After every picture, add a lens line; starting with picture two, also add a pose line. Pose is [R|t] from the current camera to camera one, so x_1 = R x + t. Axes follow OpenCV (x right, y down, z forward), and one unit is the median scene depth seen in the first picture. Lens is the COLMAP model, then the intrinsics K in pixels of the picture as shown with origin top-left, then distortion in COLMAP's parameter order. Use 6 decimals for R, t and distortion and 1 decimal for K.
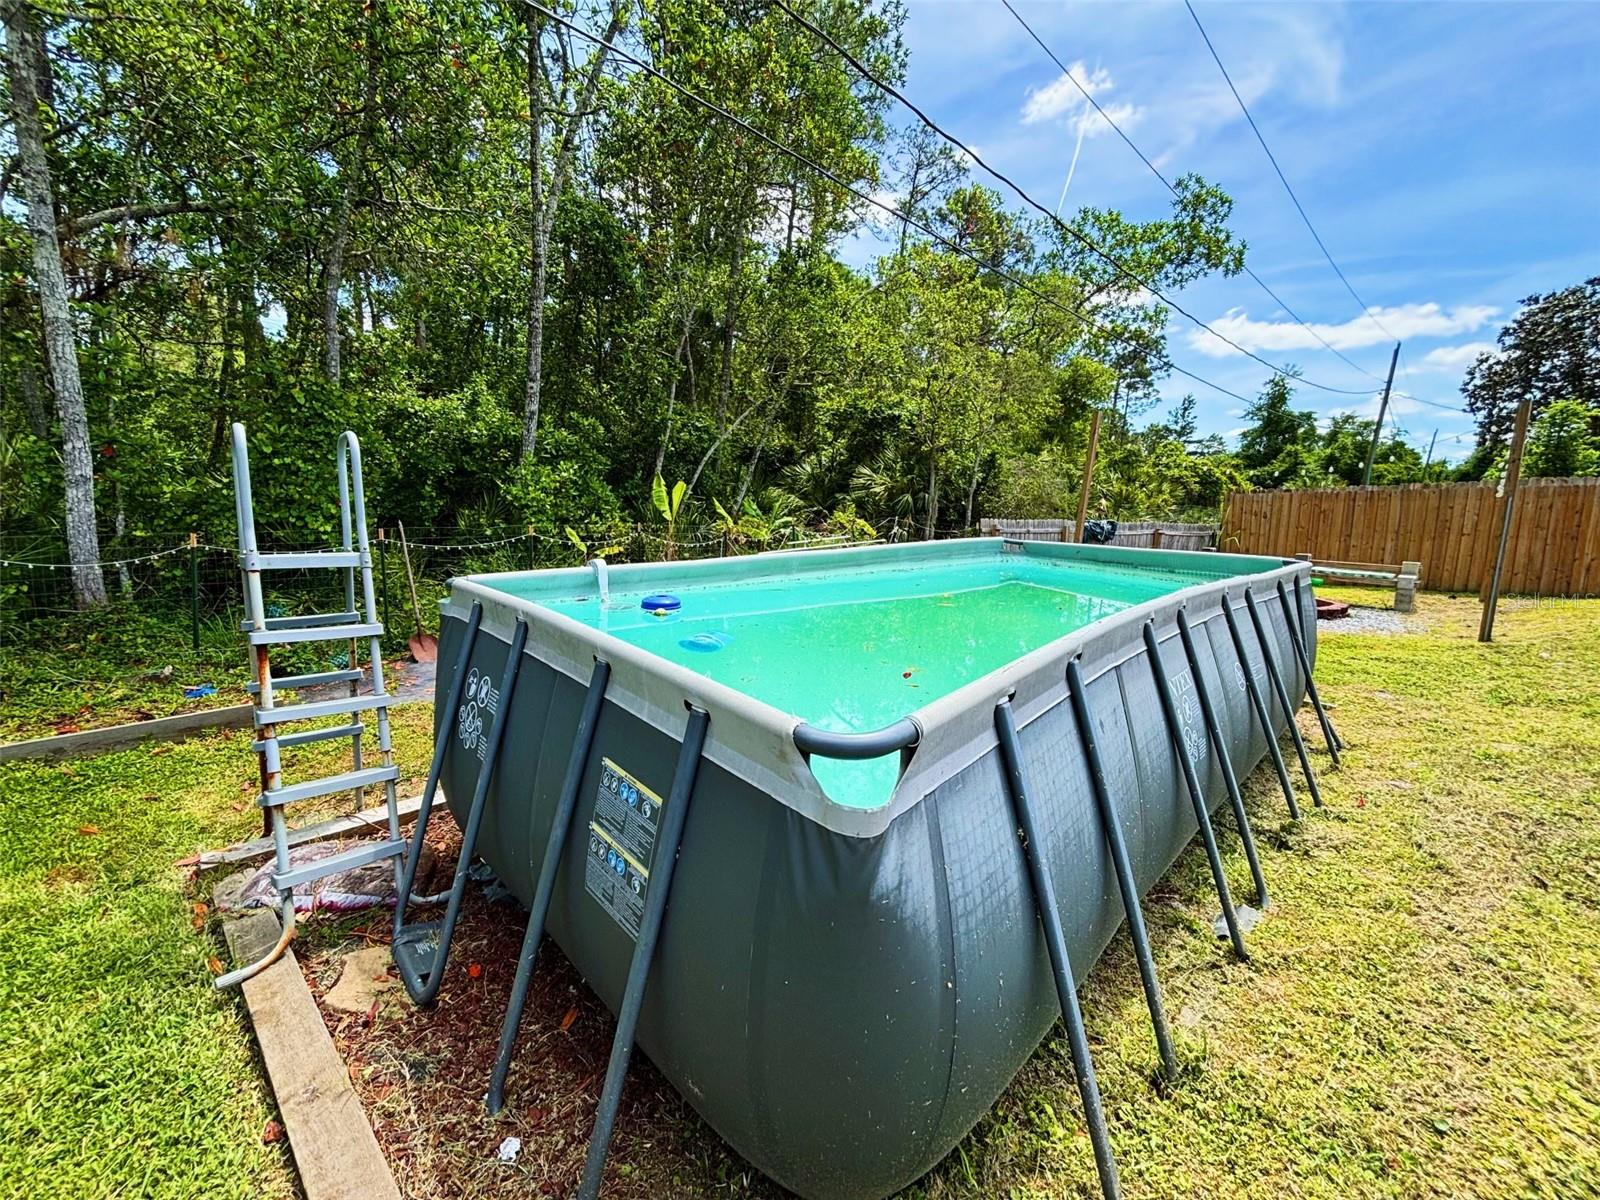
lens RADIAL K [[658.0, 0, 808.4], [0, 658.0, 591.4], [0, 0, 1]] dist [-0.000109, -0.000086]
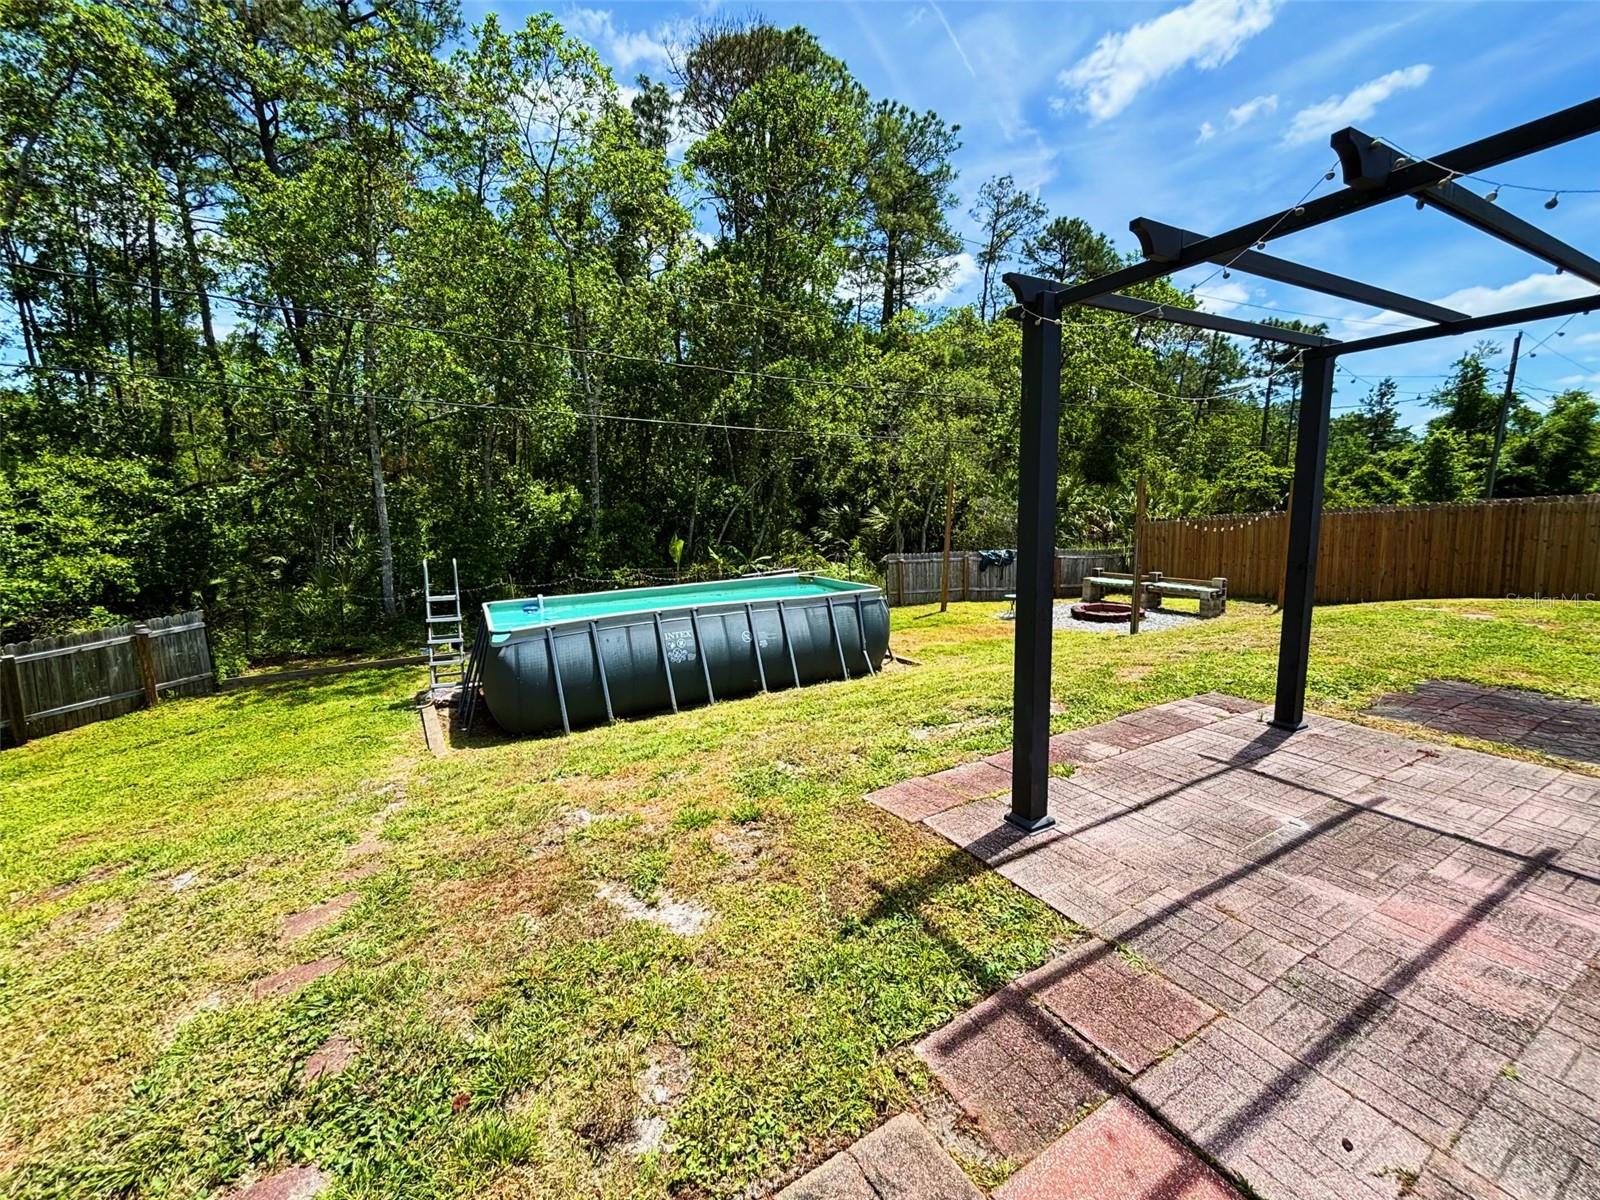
lens RADIAL K [[644.1, 0, 802.9], [0, 644.1, 594.6], [0, 0, 1]] dist [-0.002467, -0.000162]
pose [[0.967444, -0.018697, -0.252394, 0.349282], [0.013463, 0.999657, -0.022447, 0.005821], [0.252727, 0.018318, 0.967364, -0.323929]]
